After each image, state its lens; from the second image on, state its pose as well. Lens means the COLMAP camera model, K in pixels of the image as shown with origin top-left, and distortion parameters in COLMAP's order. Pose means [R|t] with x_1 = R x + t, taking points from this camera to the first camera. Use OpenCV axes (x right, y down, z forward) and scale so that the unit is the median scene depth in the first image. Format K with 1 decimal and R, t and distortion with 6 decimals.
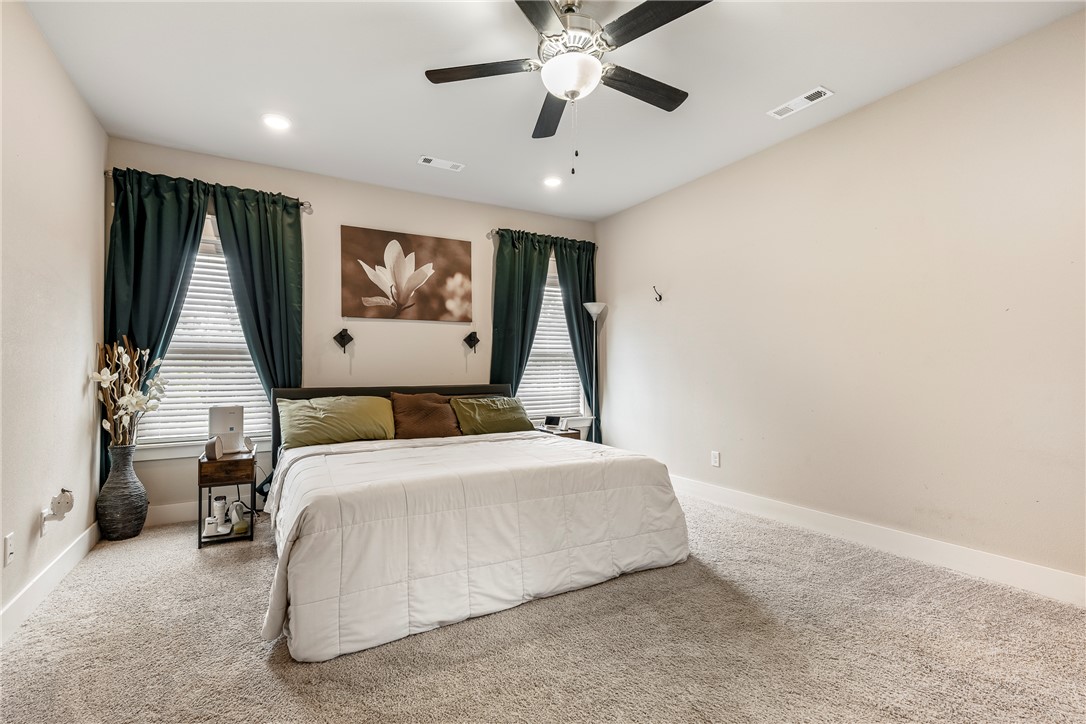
lens RADIAL K [[493.8, 0, 542.9], [0, 493.8, 364.6], [0, 0, 1]] dist [-0.000976, -0.000288]
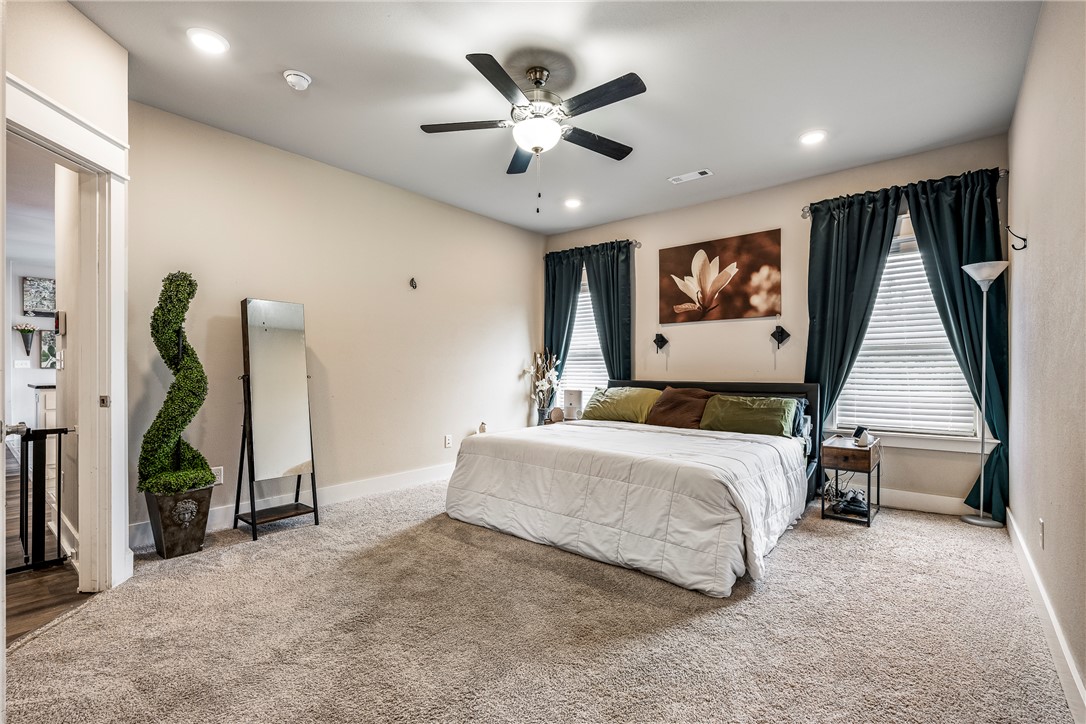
lens RADIAL K [[490.4, 0, 540.3], [0, 490.4, 368.0], [0, 0, 1]] dist [-0.000975, 0.000113]
pose [[0.341965, 0.004457, -0.939702, 0.624459], [0.010324, 0.999911, 0.008499, 0.000267], [0.939656, -0.012608, 0.341889, 0.286815]]
